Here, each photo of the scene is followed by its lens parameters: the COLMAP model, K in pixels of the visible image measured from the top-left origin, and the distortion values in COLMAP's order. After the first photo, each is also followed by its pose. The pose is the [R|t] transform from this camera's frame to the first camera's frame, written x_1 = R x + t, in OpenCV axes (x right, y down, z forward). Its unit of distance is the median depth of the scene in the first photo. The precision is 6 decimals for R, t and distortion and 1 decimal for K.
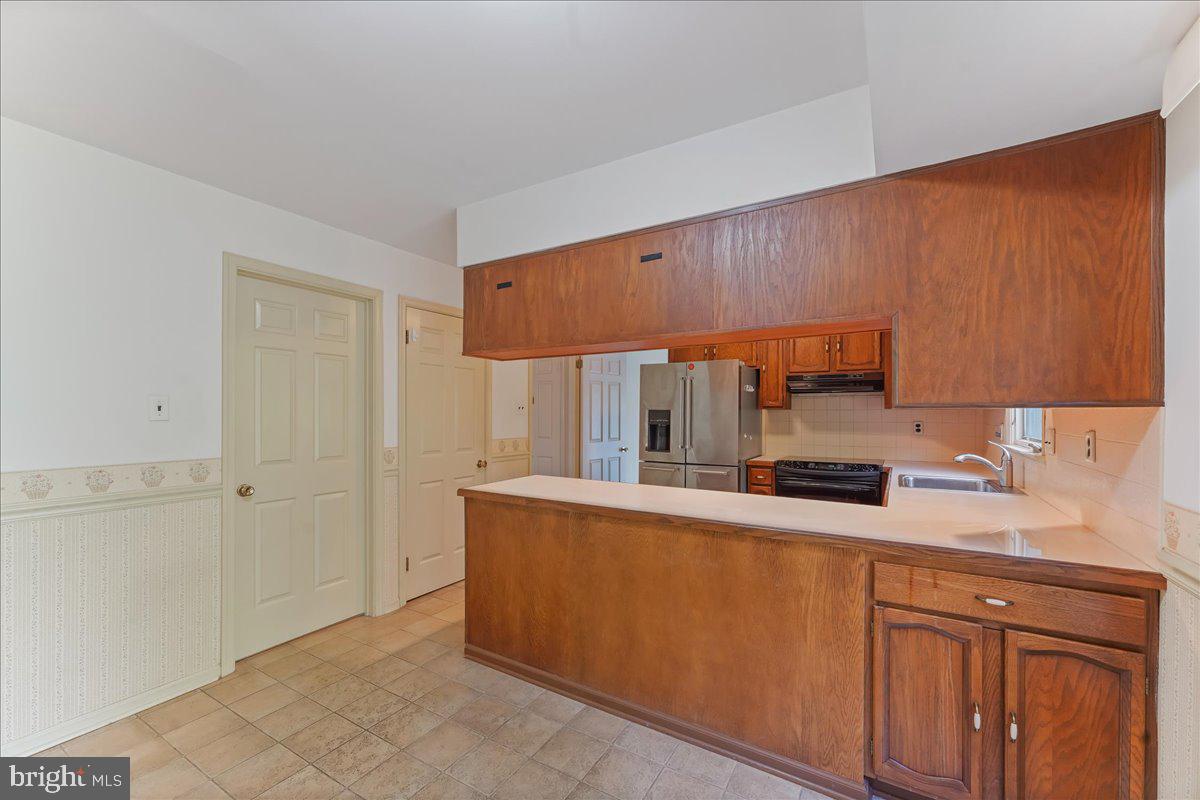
lens RADIAL K [[490.8, 0, 596.1], [0, 490.8, 414.2], [0, 0, 1]] dist [-0.000049, 0.000034]
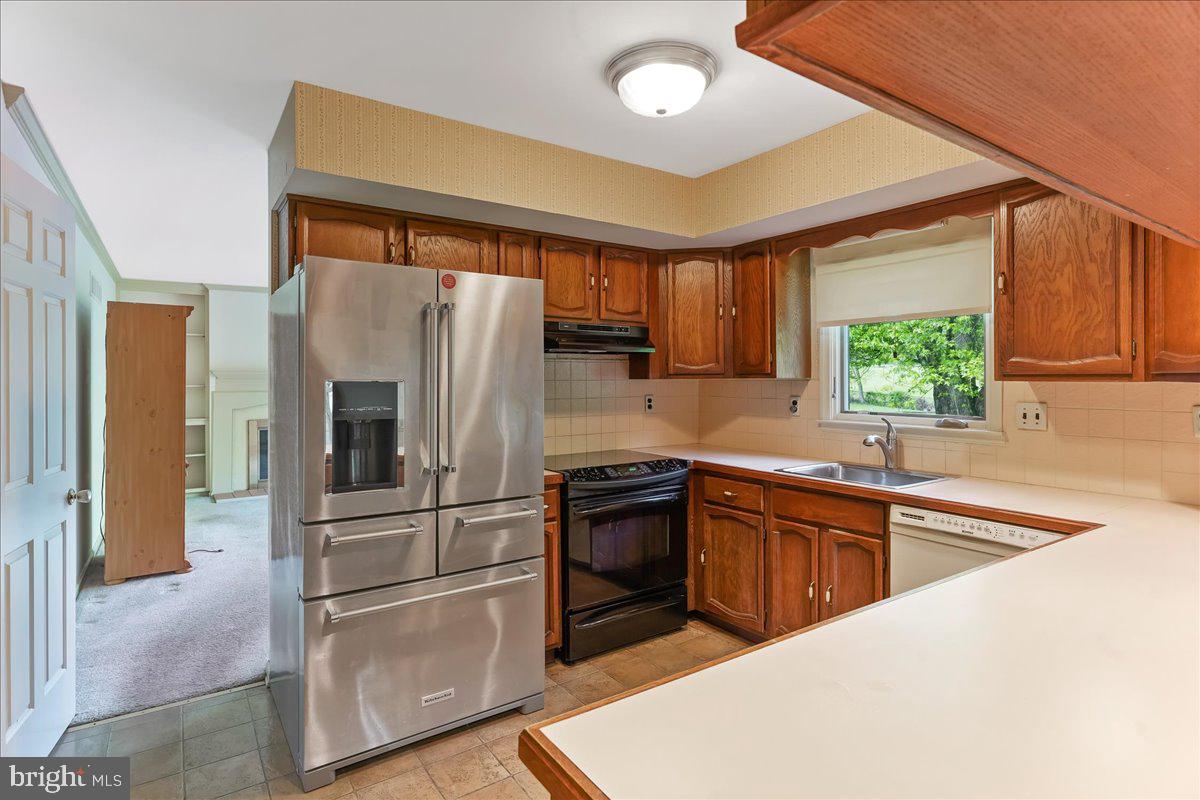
lens RADIAL K [[617.7, 0, 600.9], [0, 617.7, 378.5], [0, 0, 1]] dist [-0.001290, -0.000560]
pose [[0.406011, -0.000678, 0.913868, -0.432563], [0.004958, 0.999987, -0.001461, -0.017378], [-0.913855, 0.005124, 0.406009, 1.140159]]
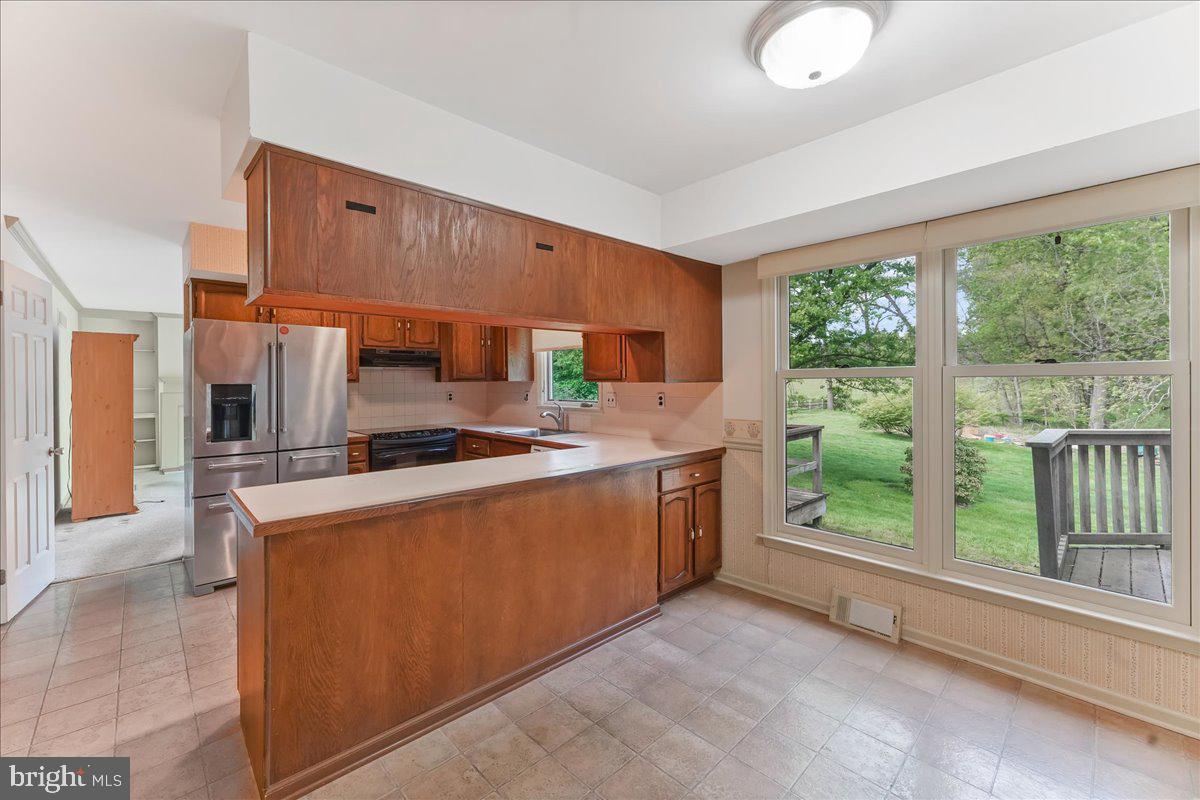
lens RADIAL K [[490.8, 0, 597.7], [0, 490.8, 383.7], [0, 0, 1]] dist [-0.000741, 0.000445]
pose [[0.266074, -0.006005, 0.963934, -0.778450], [0.009614, 0.999947, 0.003576, -0.011826], [-0.963905, 0.008316, 0.266118, 0.499185]]
